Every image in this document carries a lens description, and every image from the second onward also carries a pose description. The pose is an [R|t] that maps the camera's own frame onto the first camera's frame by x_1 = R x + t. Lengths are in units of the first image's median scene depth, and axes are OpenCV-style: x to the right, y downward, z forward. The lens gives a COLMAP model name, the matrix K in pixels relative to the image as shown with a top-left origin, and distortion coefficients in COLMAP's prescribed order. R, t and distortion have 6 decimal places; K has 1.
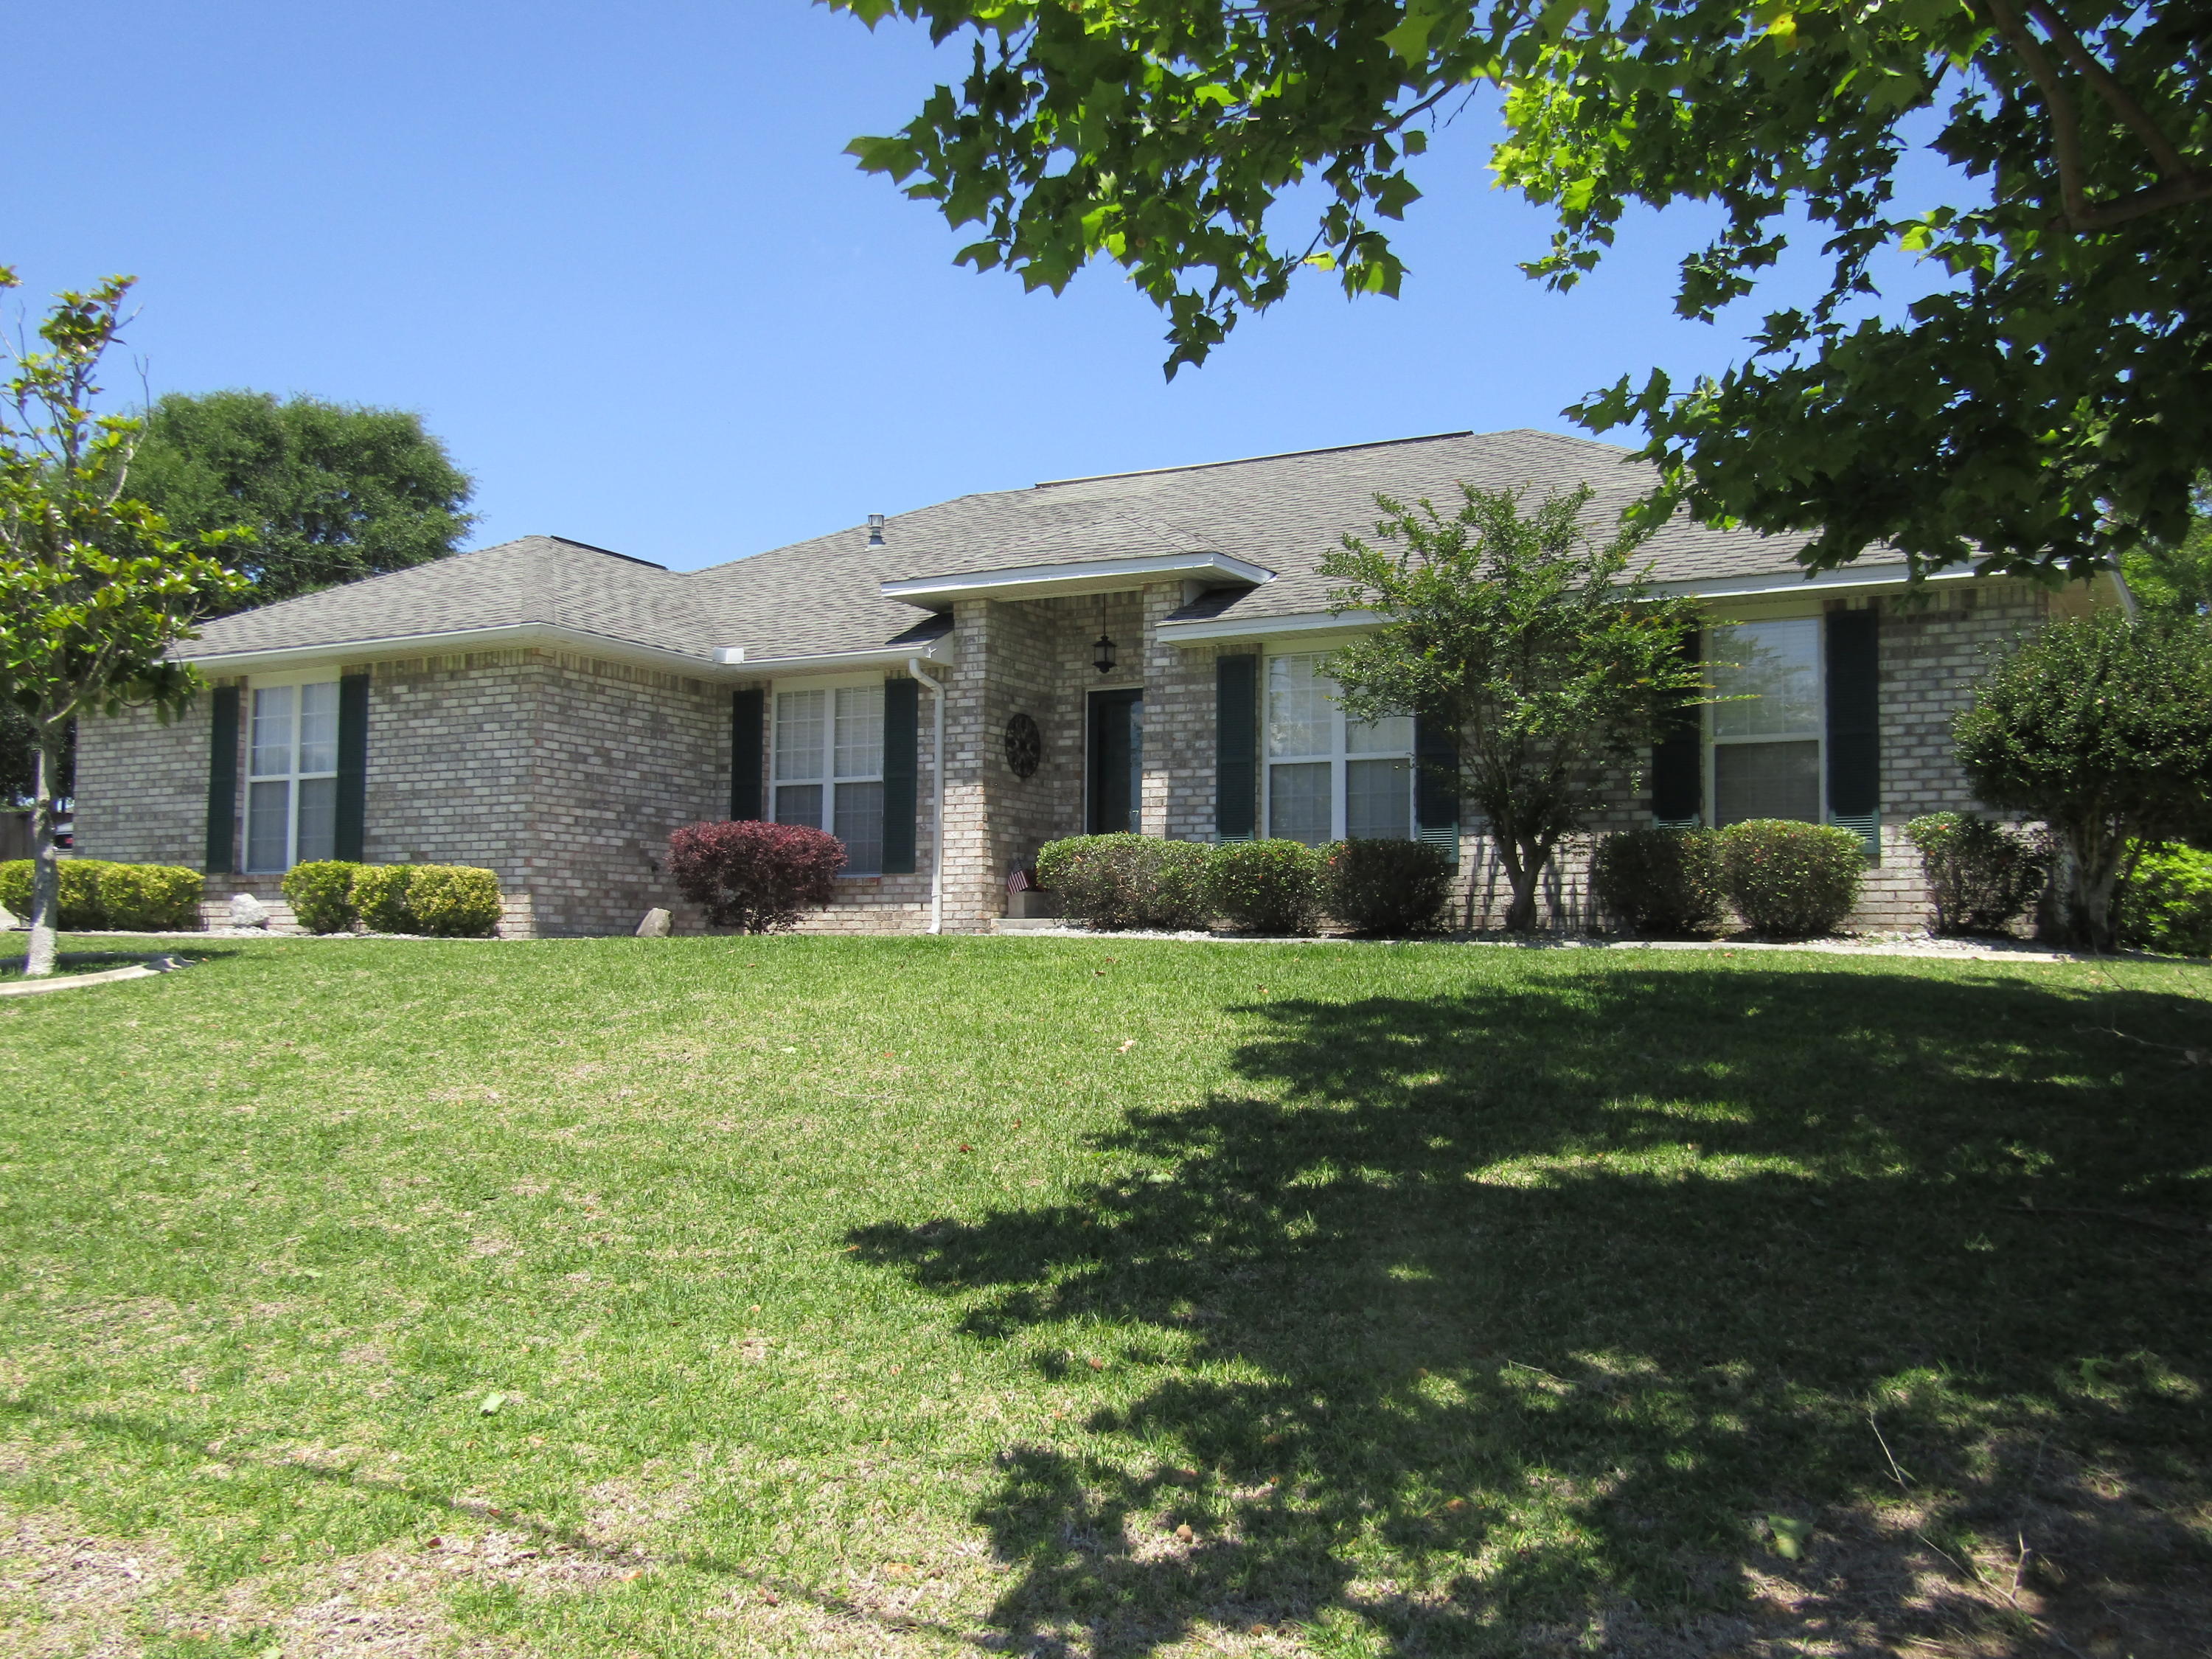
lens RADIAL K [[2166.1, 0, 1107.8], [0, 2166.1, 831.1], [0, 0, 1]] dist [-0.016183, 0.000000]
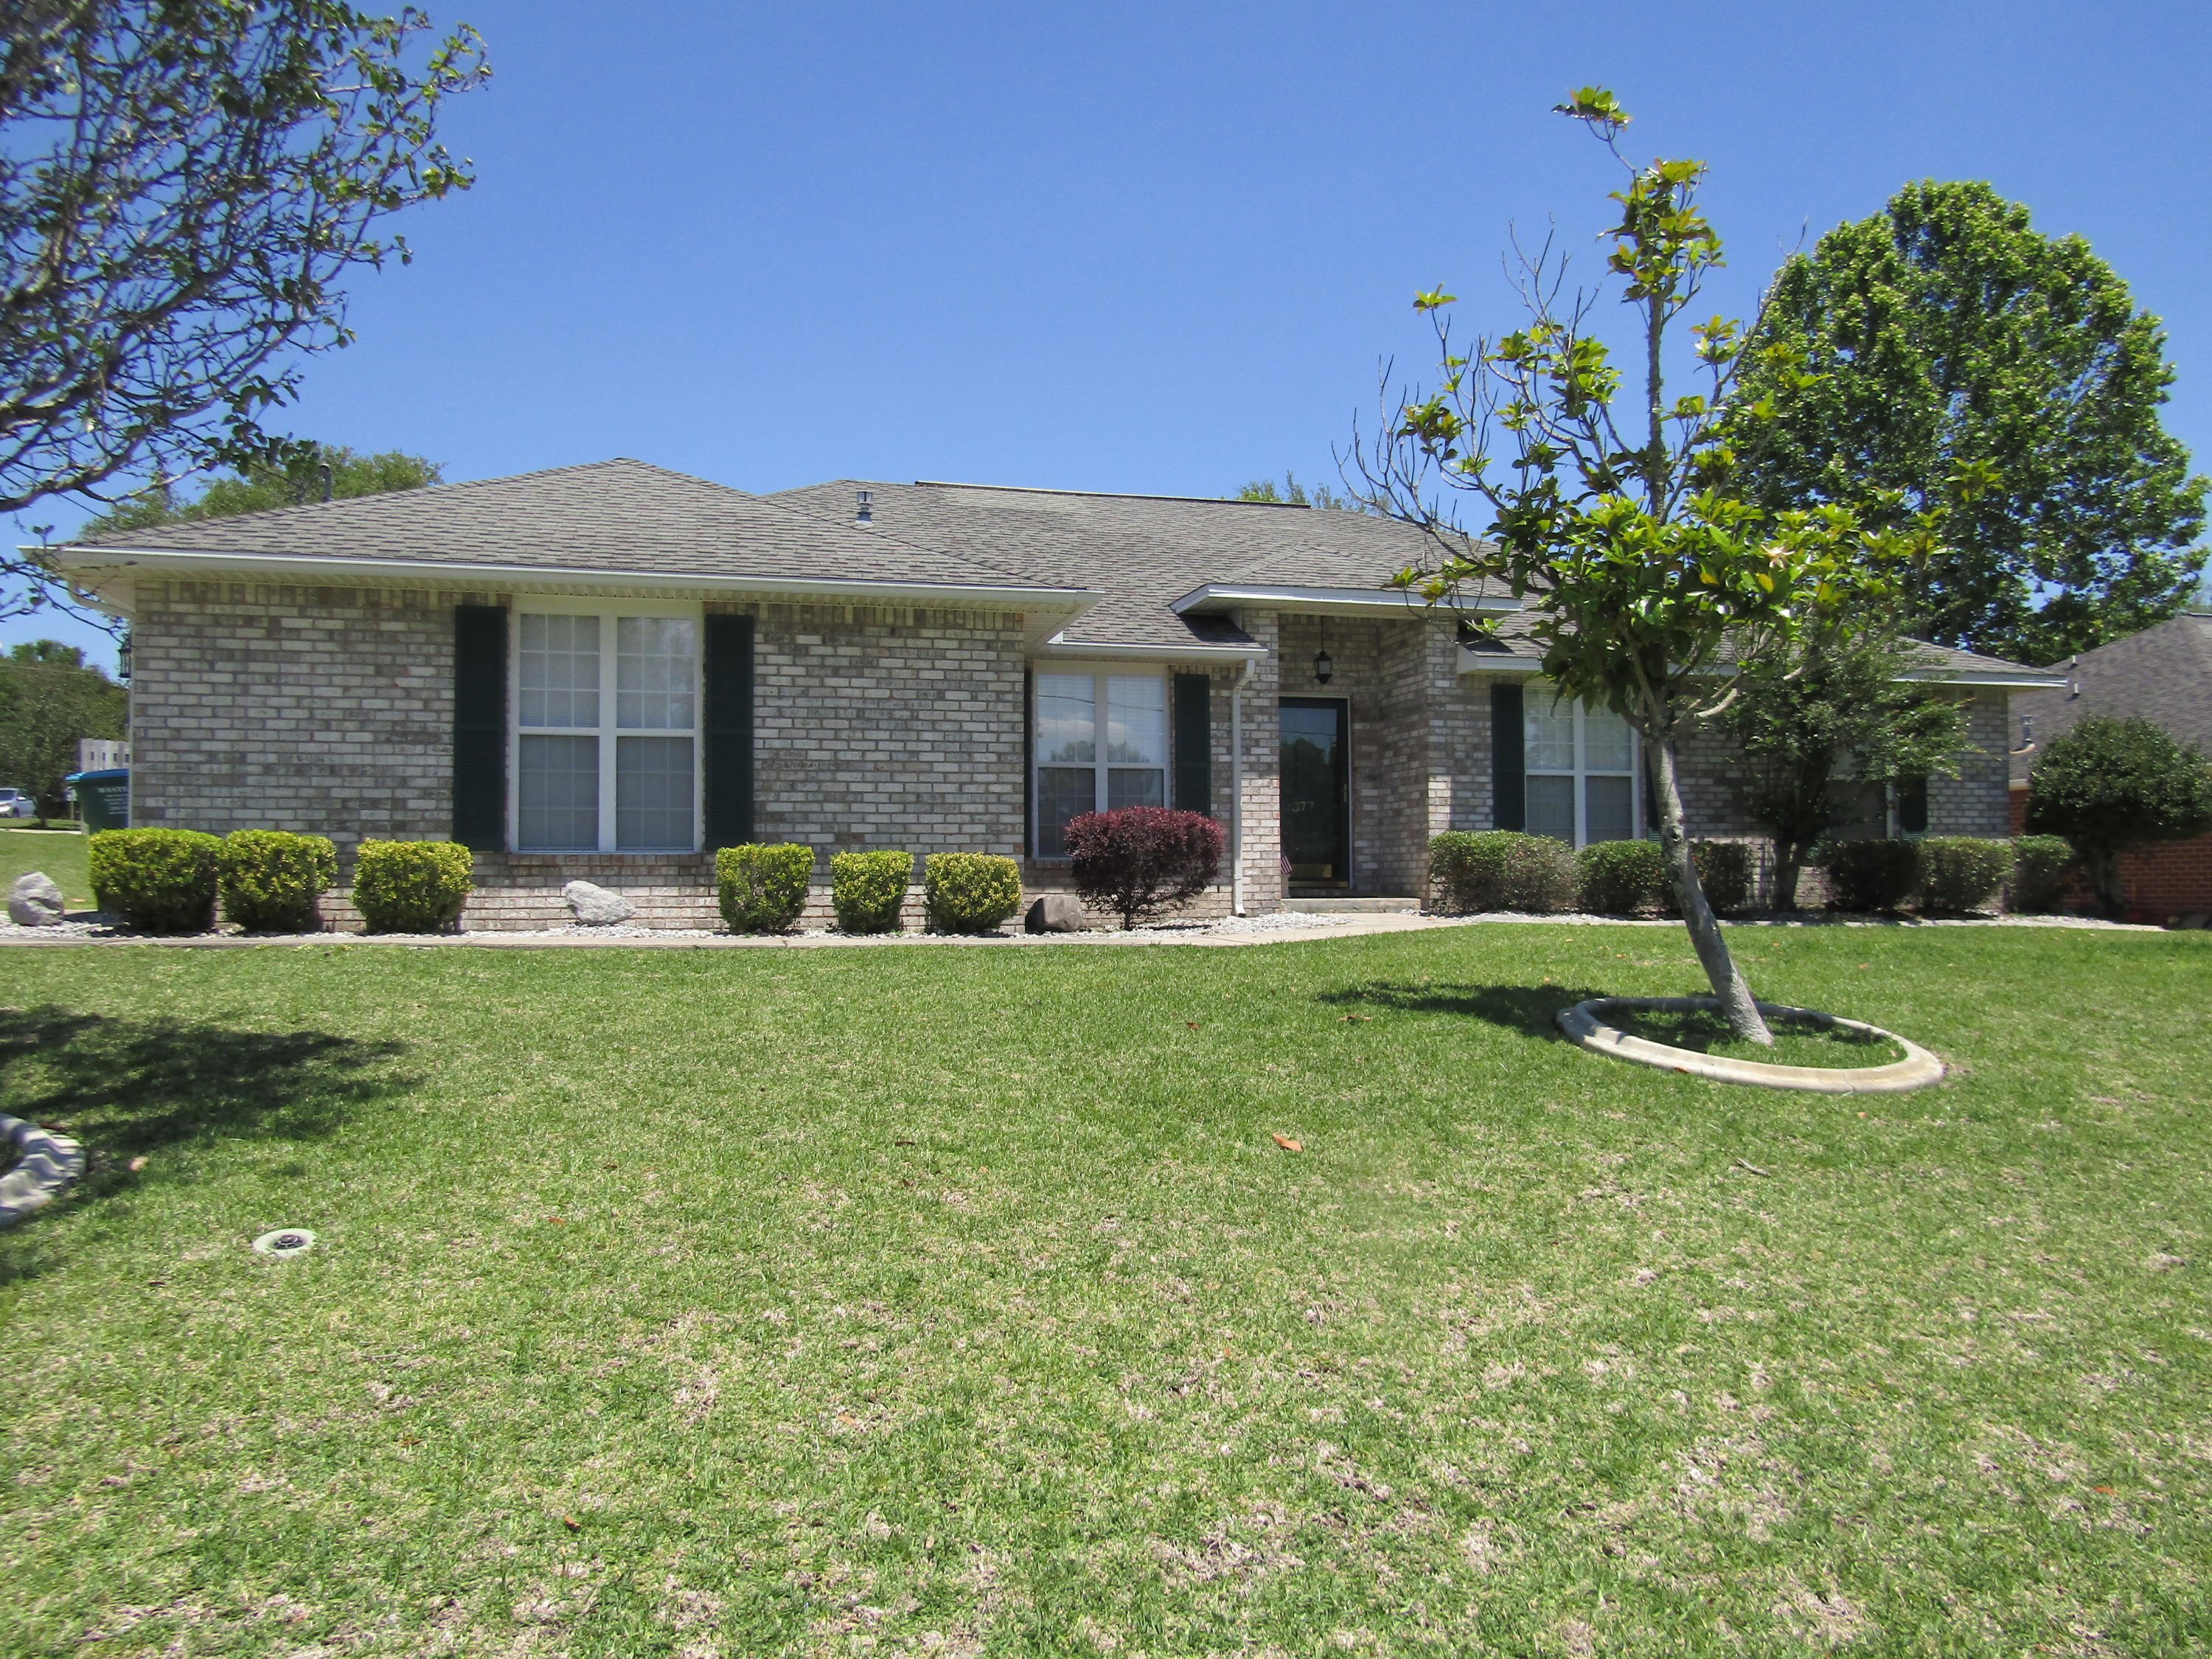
lens RADIAL K [[1574.1, 0, 1106.7], [0, 1574.1, 828.3], [0, 0, 1]] dist [-0.004743, -0.001543]
pose [[0.723763, 0.013325, 0.689919, -0.671111], [-0.038085, 0.999061, 0.020657, -0.009123], [-0.688996, -0.041226, 0.723591, 0.476138]]
